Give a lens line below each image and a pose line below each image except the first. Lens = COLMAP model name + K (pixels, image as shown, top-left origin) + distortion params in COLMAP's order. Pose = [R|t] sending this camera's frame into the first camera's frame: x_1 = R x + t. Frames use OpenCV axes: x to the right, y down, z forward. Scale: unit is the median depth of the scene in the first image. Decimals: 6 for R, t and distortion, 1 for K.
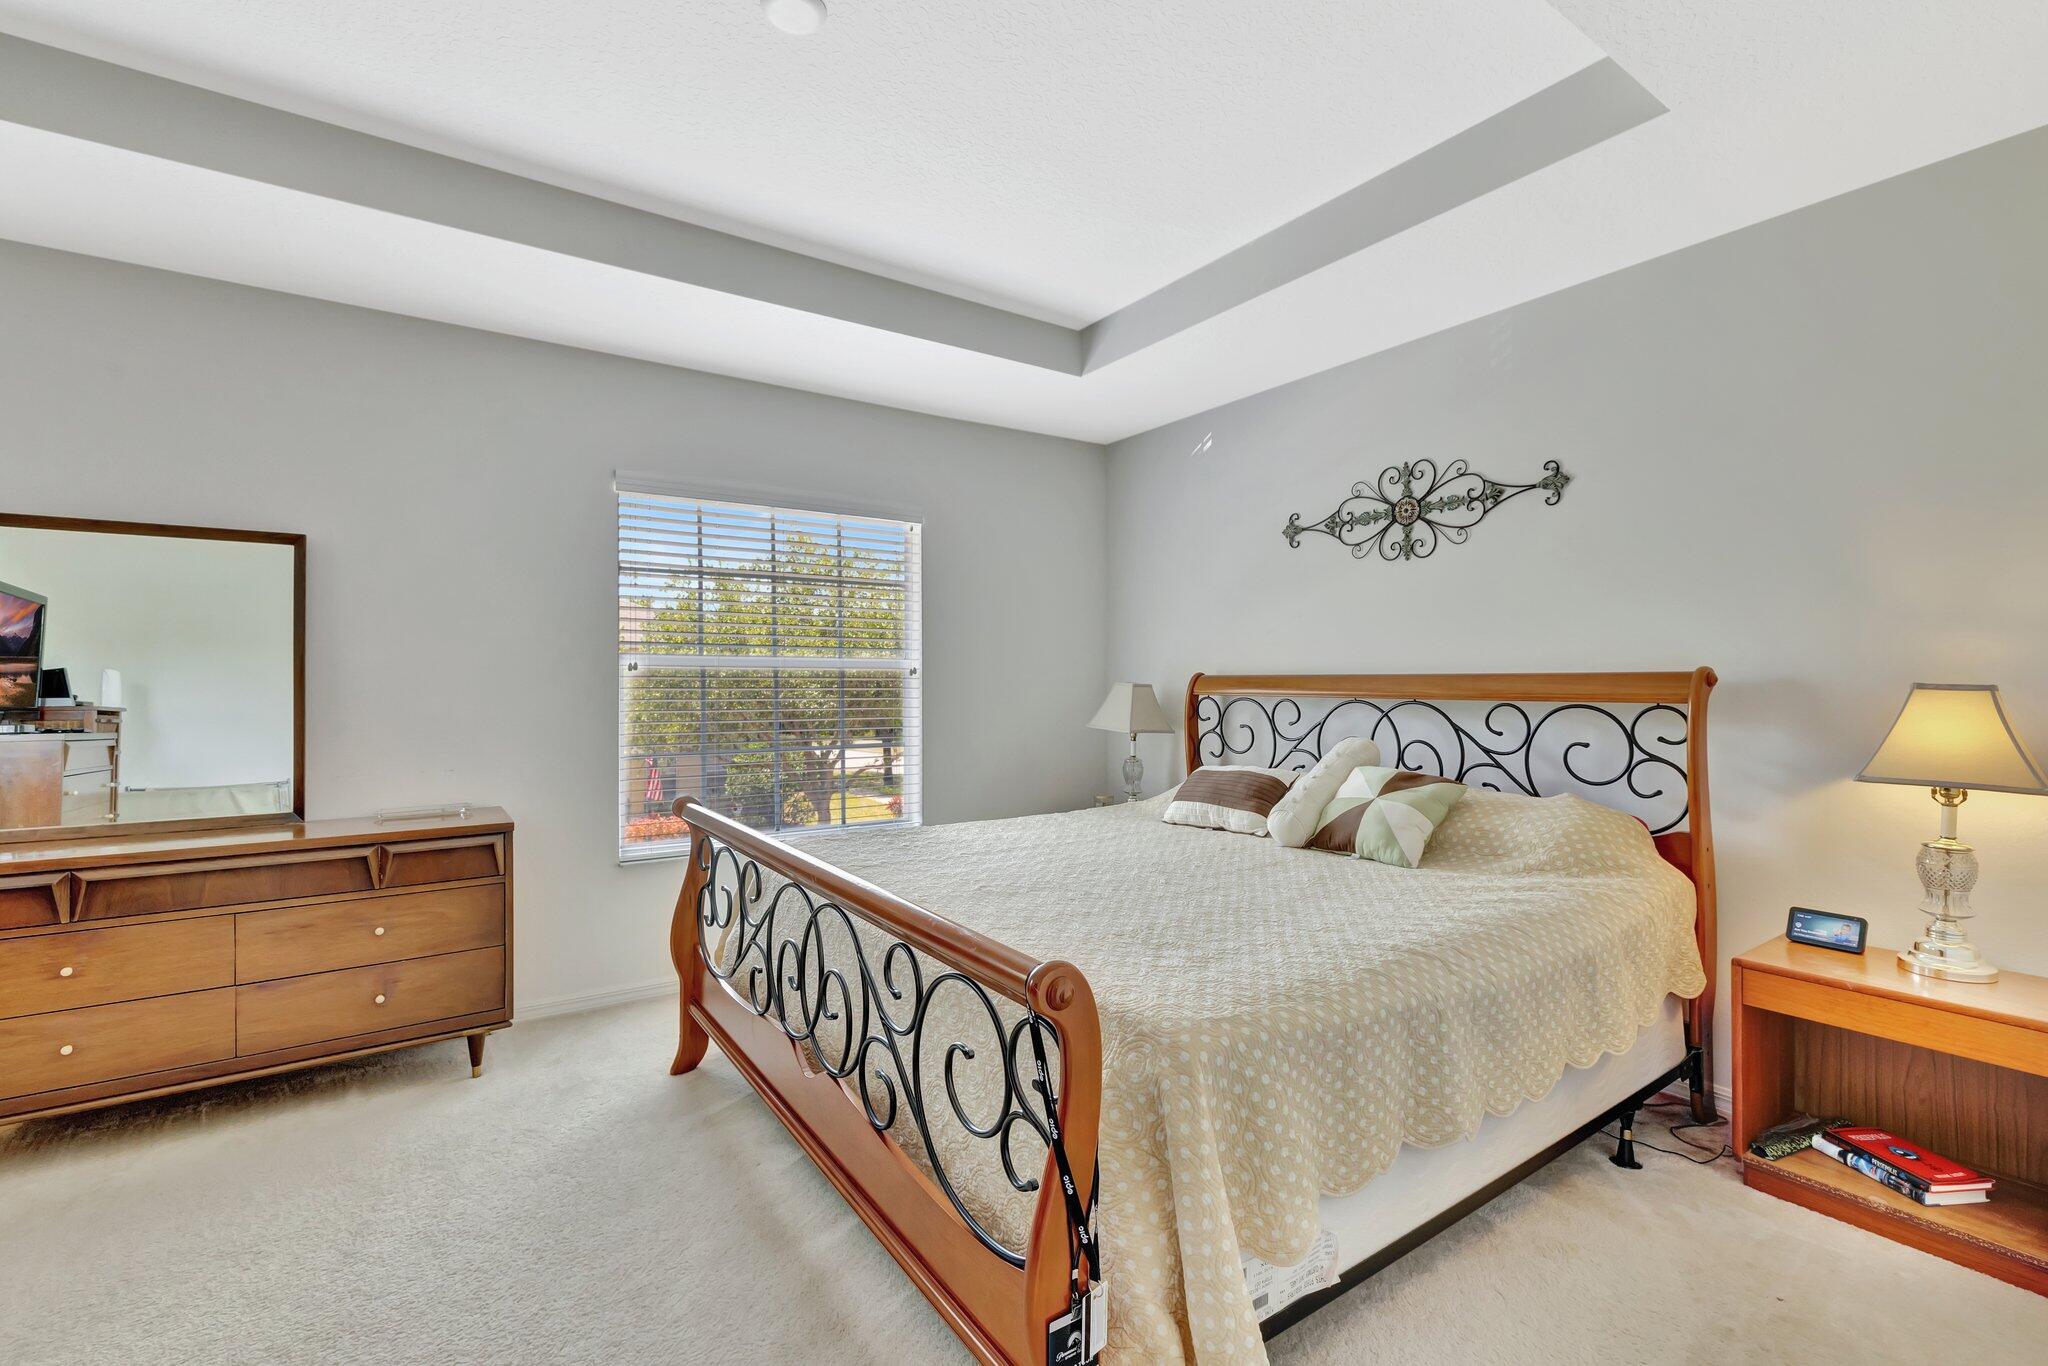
lens RADIAL K [[888.2, 0, 1008.7], [0, 888.2, 678.7], [0, 0, 1]] dist [-0.001127, 0.000004]
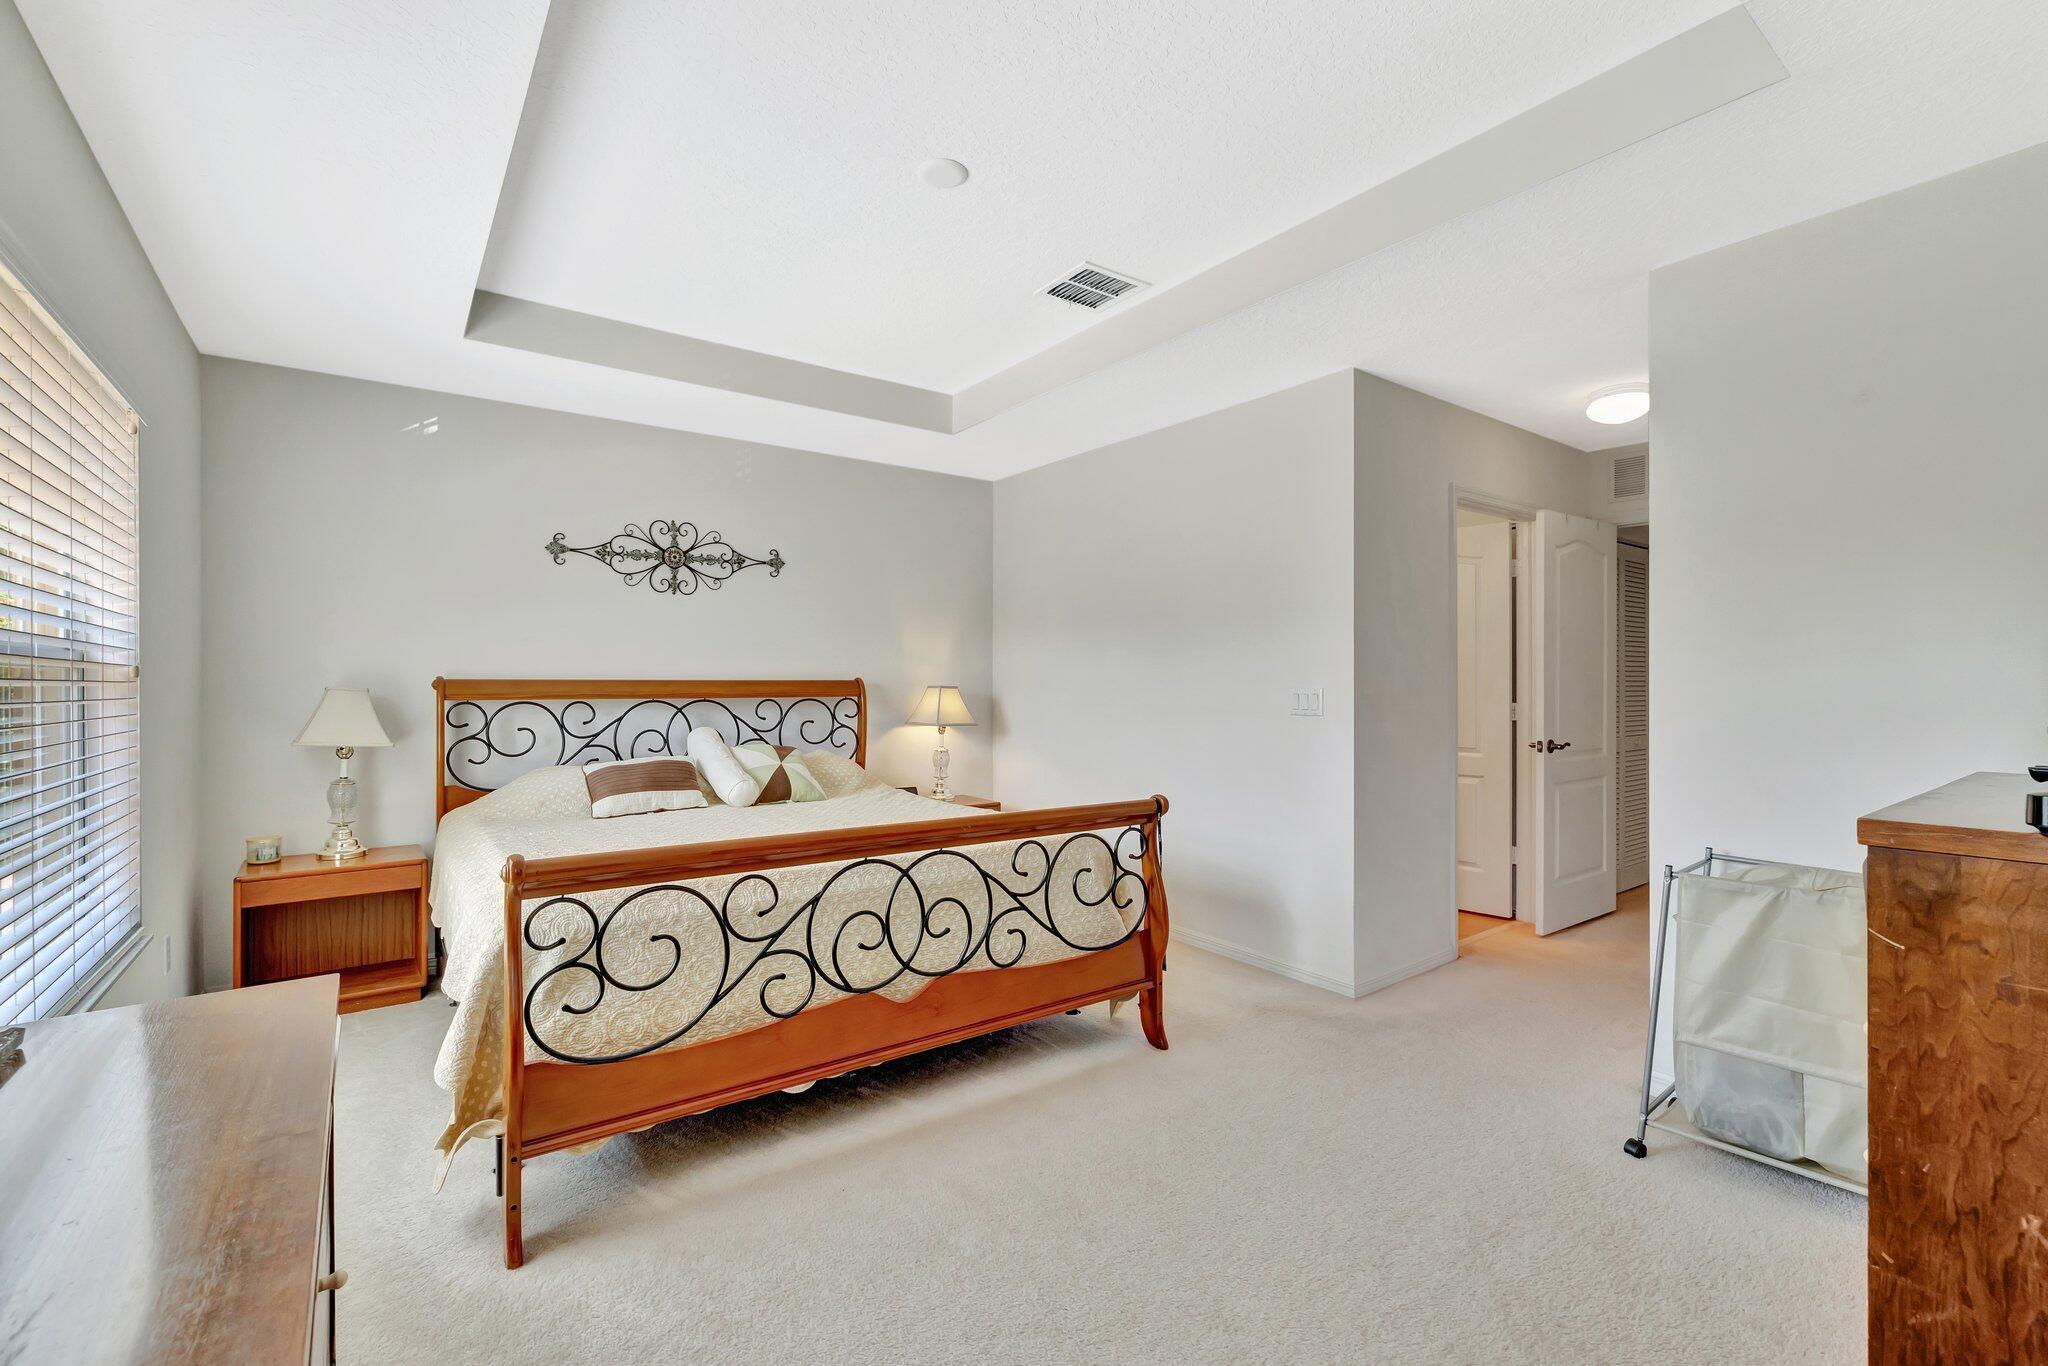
lens RADIAL K [[888.2, 0, 1015.1], [0, 888.2, 683.7], [0, 0, 1]] dist [-0.001127, 0.000004]
pose [[-0.028271, -0.003551, 0.999594, -0.933284], [-0.005216, 0.999981, 0.003405, -0.006724], [-0.999587, -0.005118, -0.028289, 0.545166]]
